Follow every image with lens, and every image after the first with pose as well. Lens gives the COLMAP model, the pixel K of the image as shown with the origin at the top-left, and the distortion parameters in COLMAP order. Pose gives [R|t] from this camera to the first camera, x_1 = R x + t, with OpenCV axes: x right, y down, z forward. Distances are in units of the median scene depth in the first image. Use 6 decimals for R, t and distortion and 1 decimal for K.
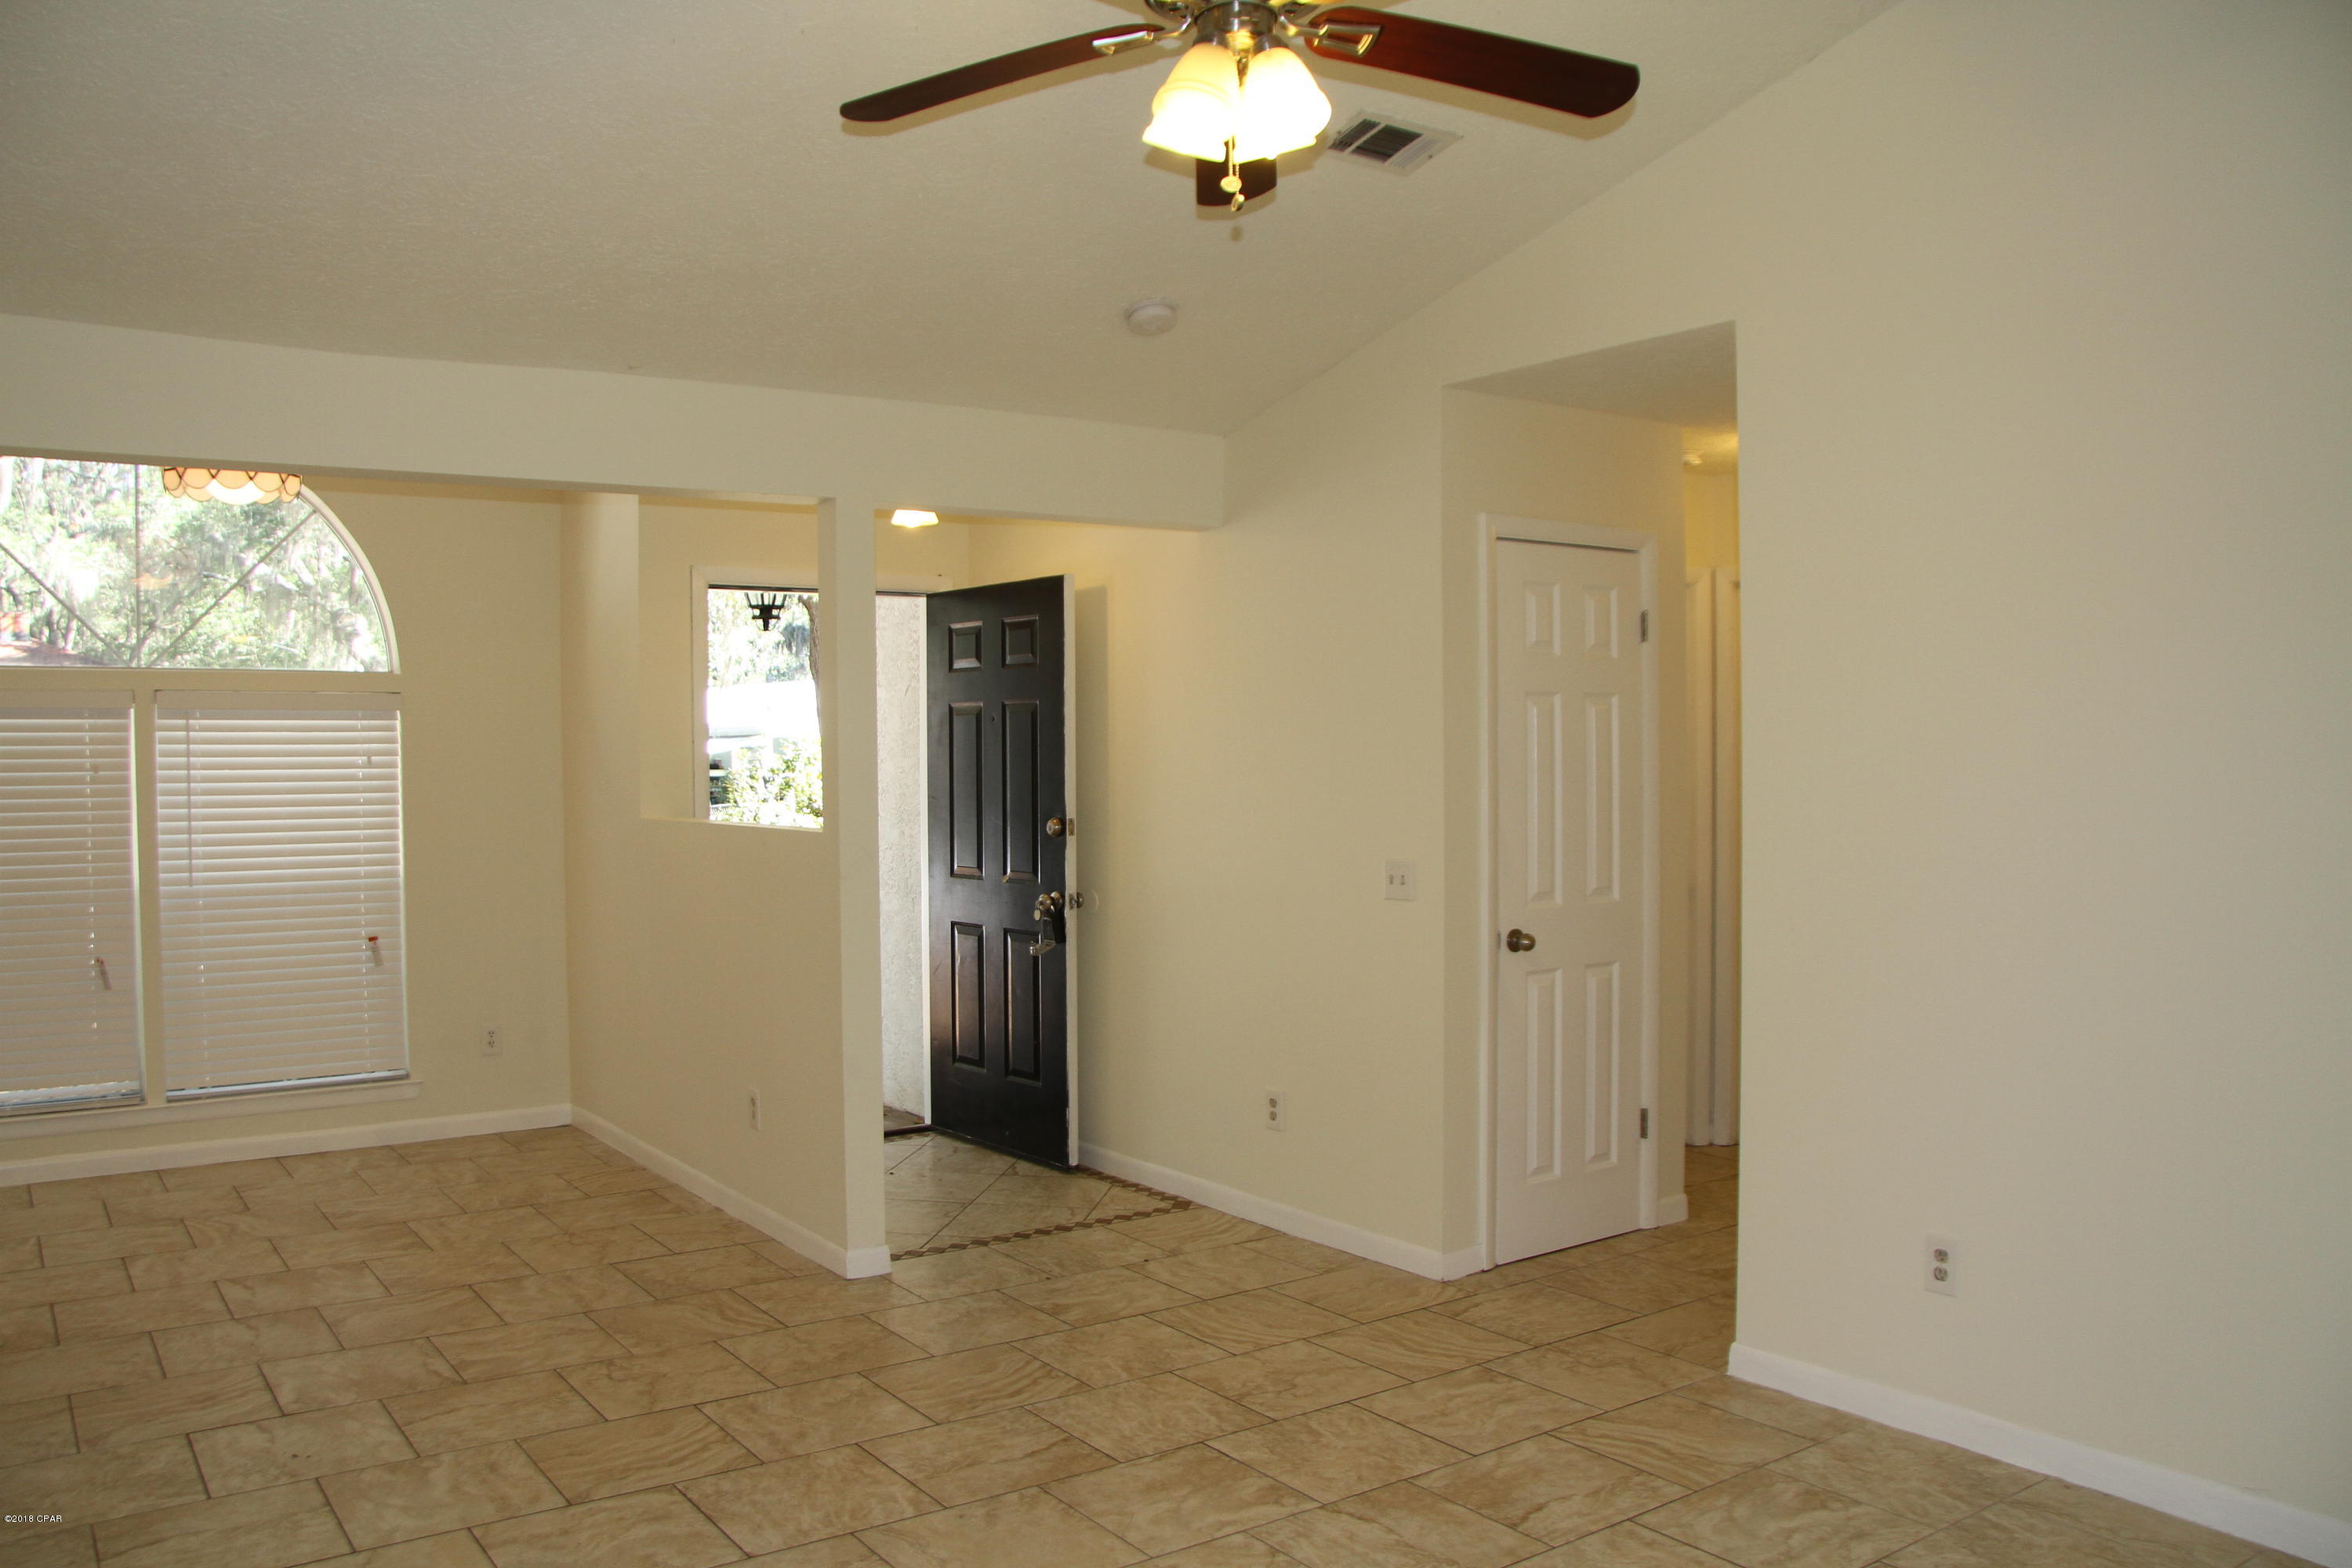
lens RADIAL K [[1811.3, 0, 1141.9], [0, 1811.3, 802.2], [0, 0, 1]] dist [-0.183501, 0.128419]
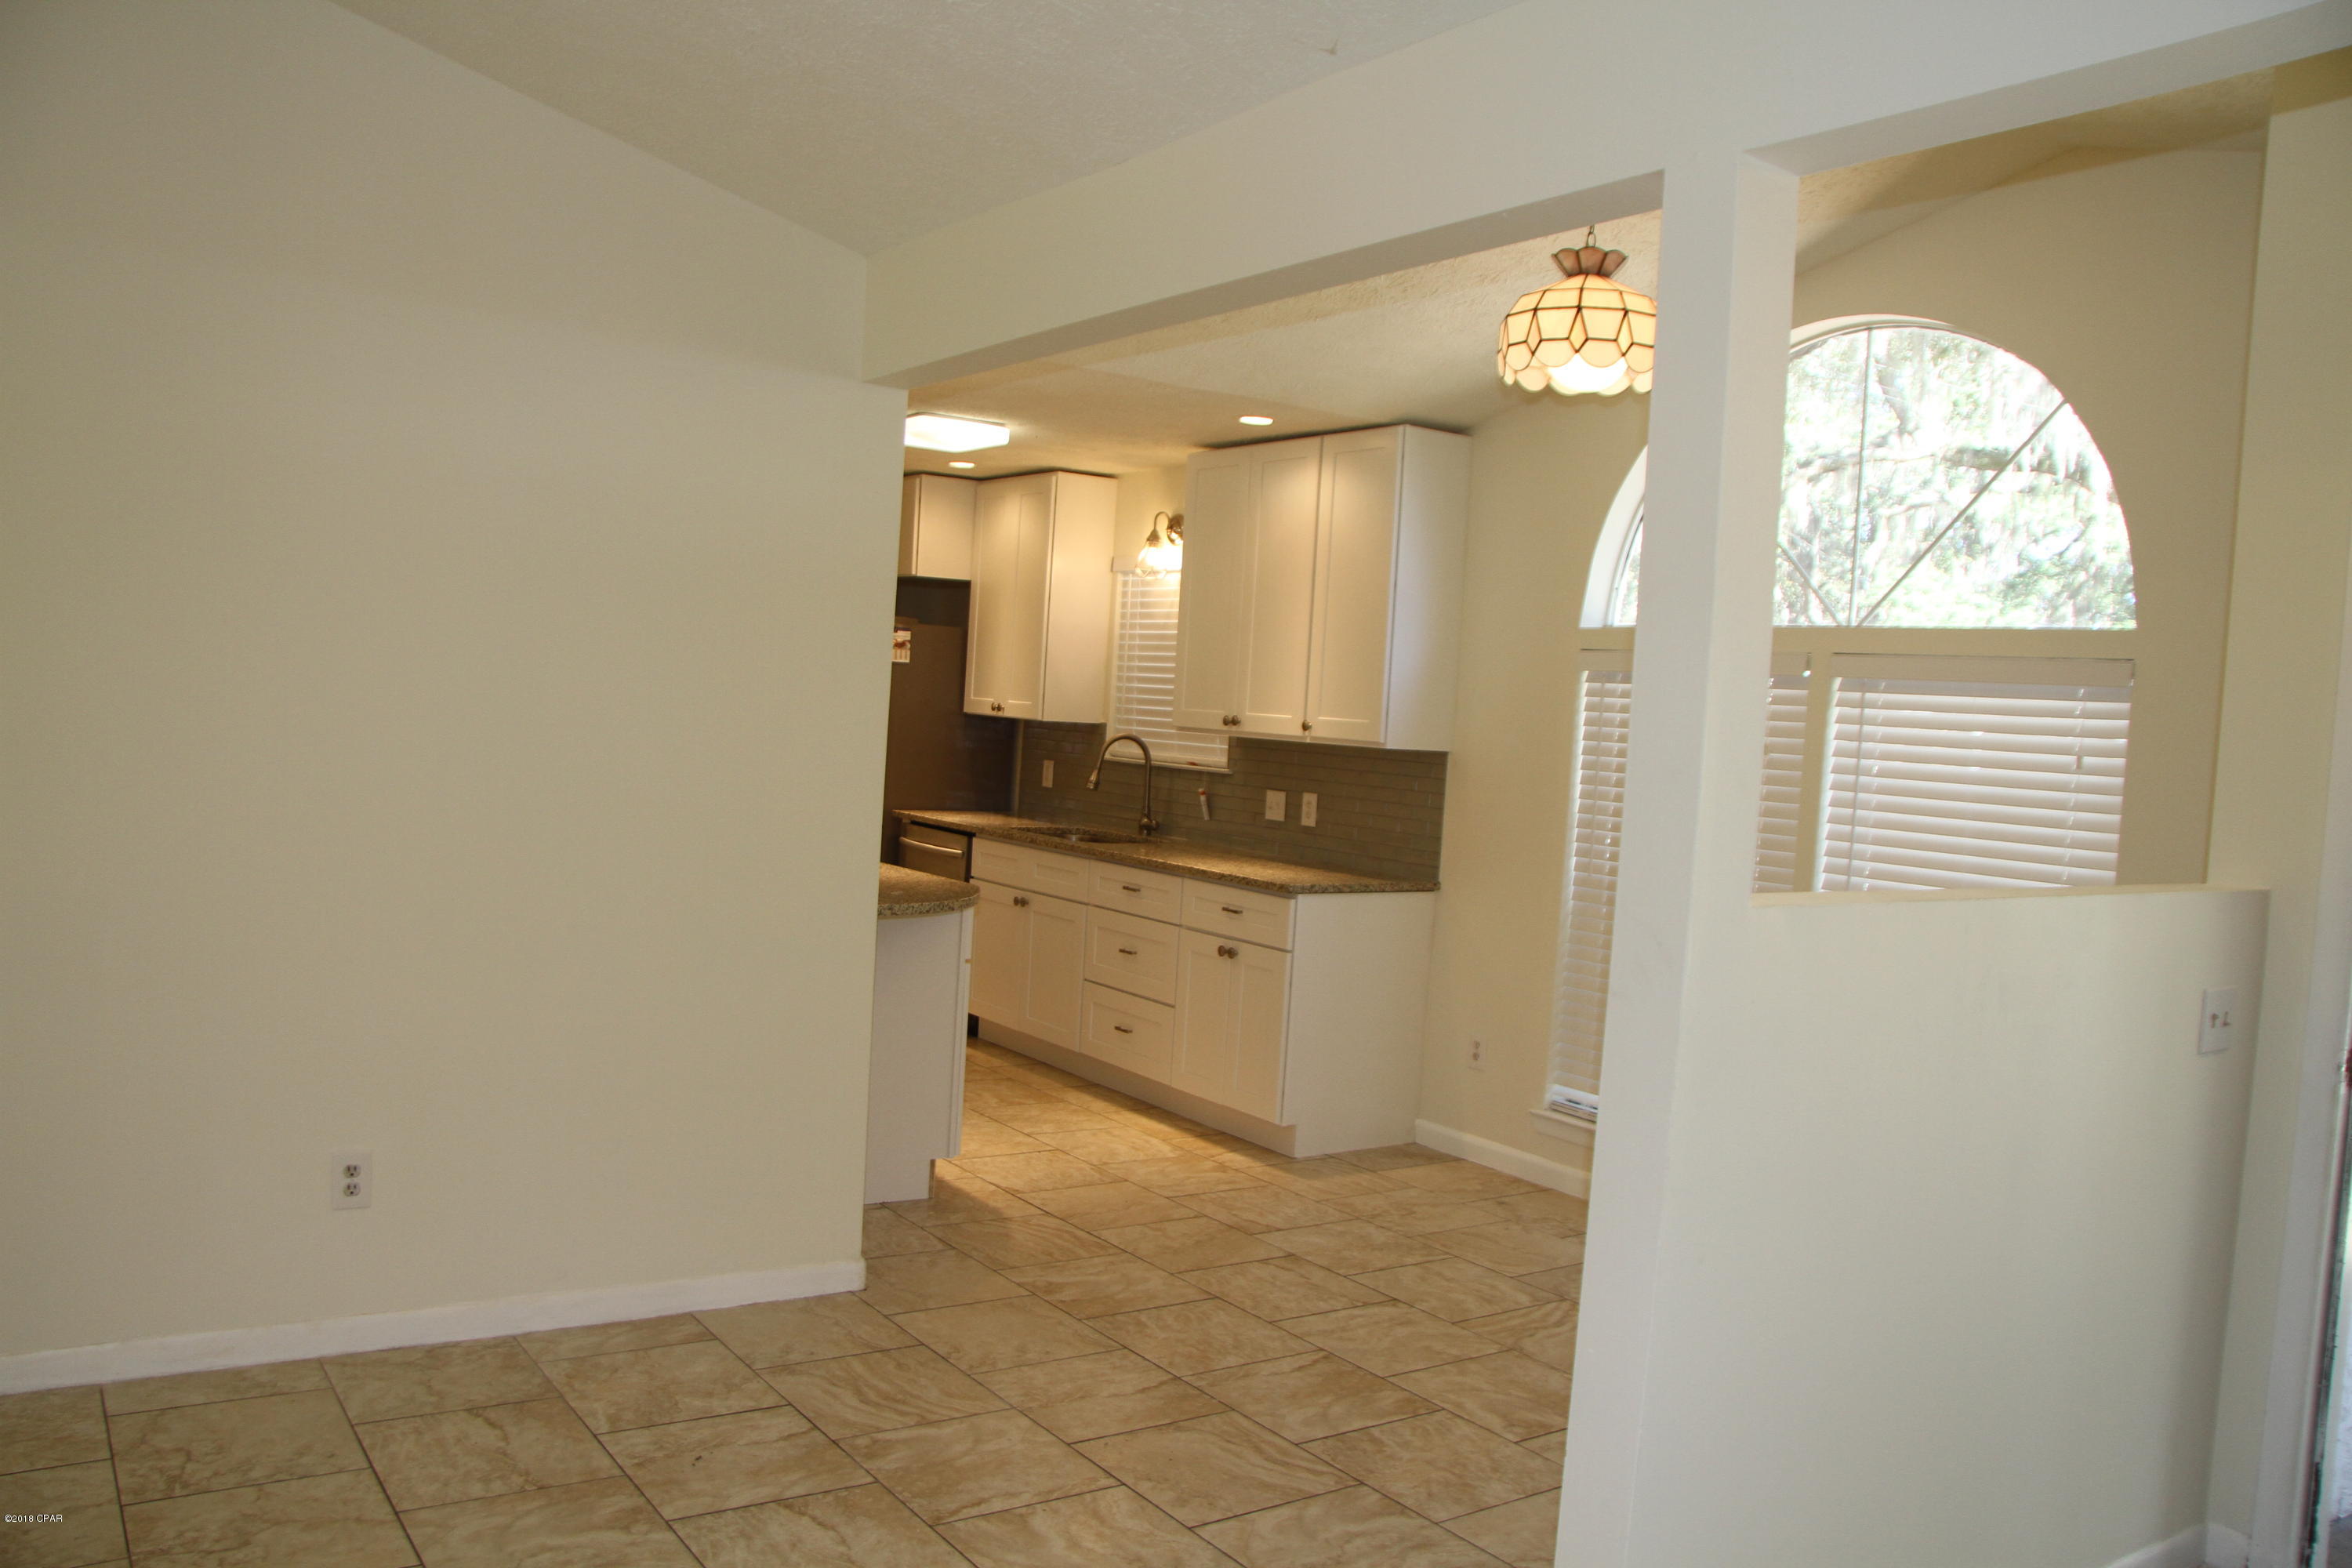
lens RADIAL K [[1811.3, 0, 1141.9], [0, 1811.3, 802.2], [0, 0, 1]] dist [-0.183501, 0.128419]
pose [[-0.006490, 0.056555, -0.998378, 0.317623], [-0.088001, 0.994494, 0.056907, -0.022540], [0.996099, 0.088228, -0.001477, 0.980207]]
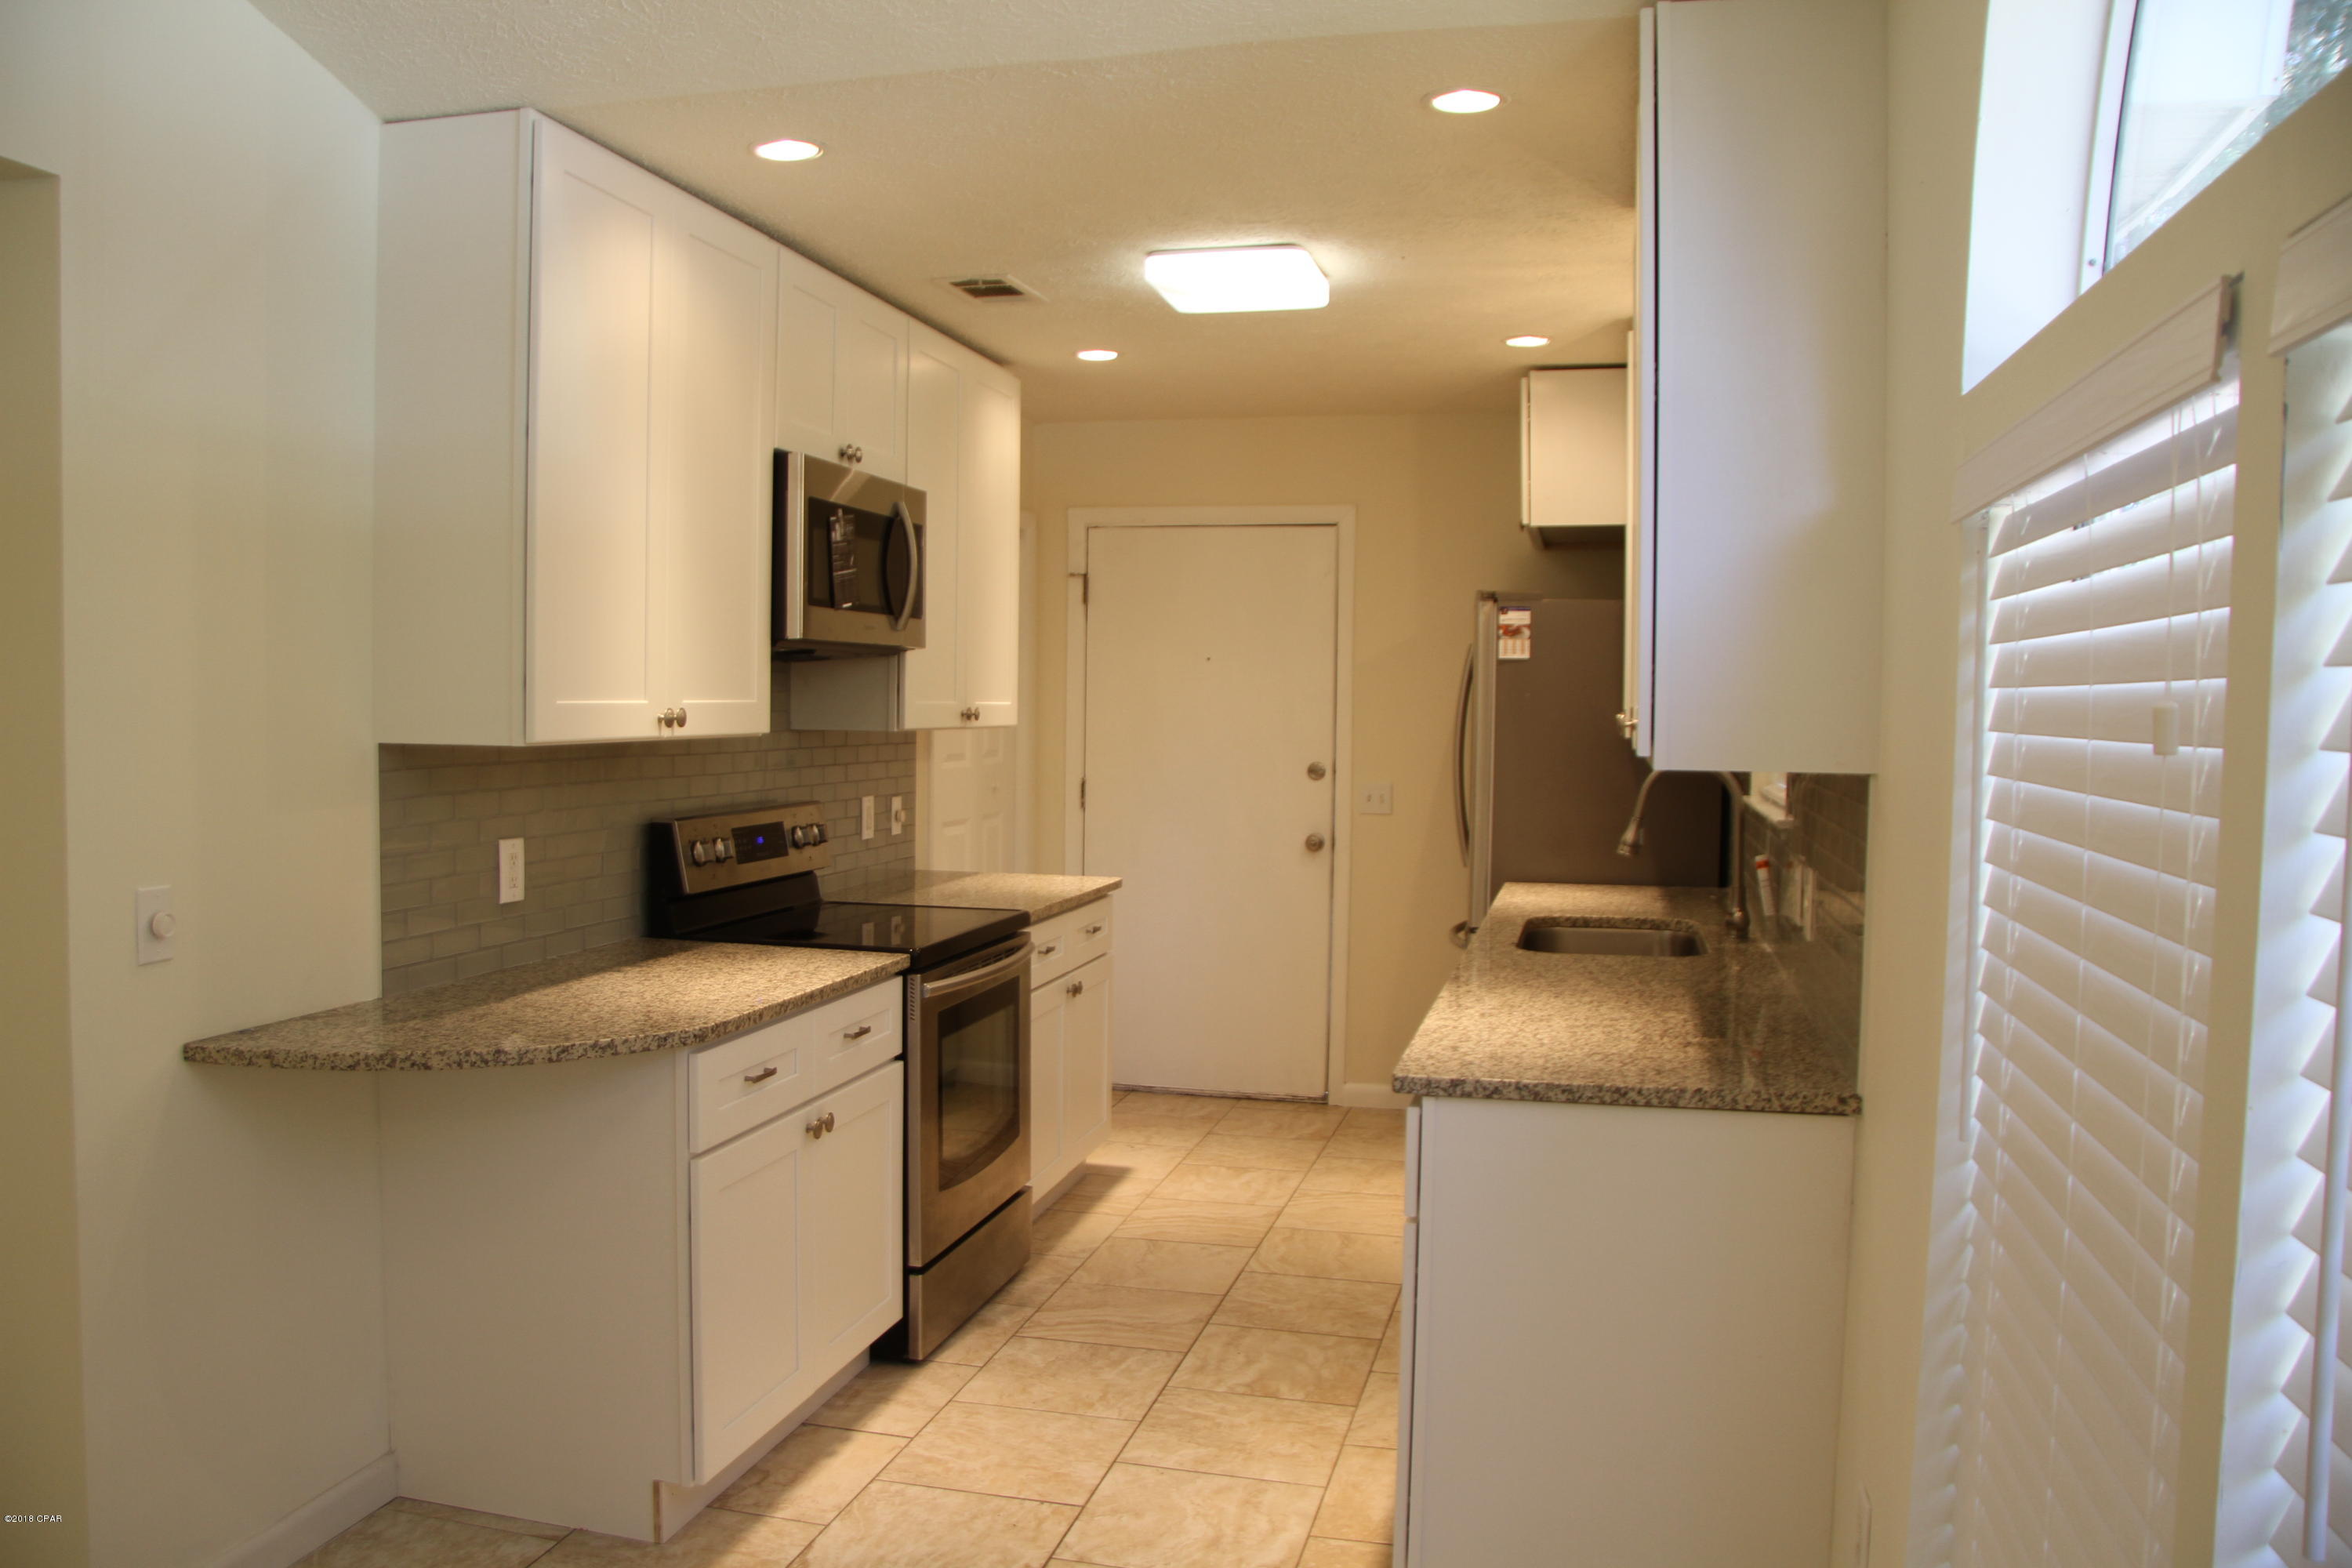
lens RADIAL K [[1811.3, 0, 1141.9], [0, 1811.3, 802.2], [0, 0, 1]] dist [-0.183501, 0.128419]
pose [[-0.762335, 0.036619, -0.646146, -0.551865], [-0.020144, 0.996572, 0.080244, -0.034116], [0.646869, 0.074189, -0.758984, 1.483280]]
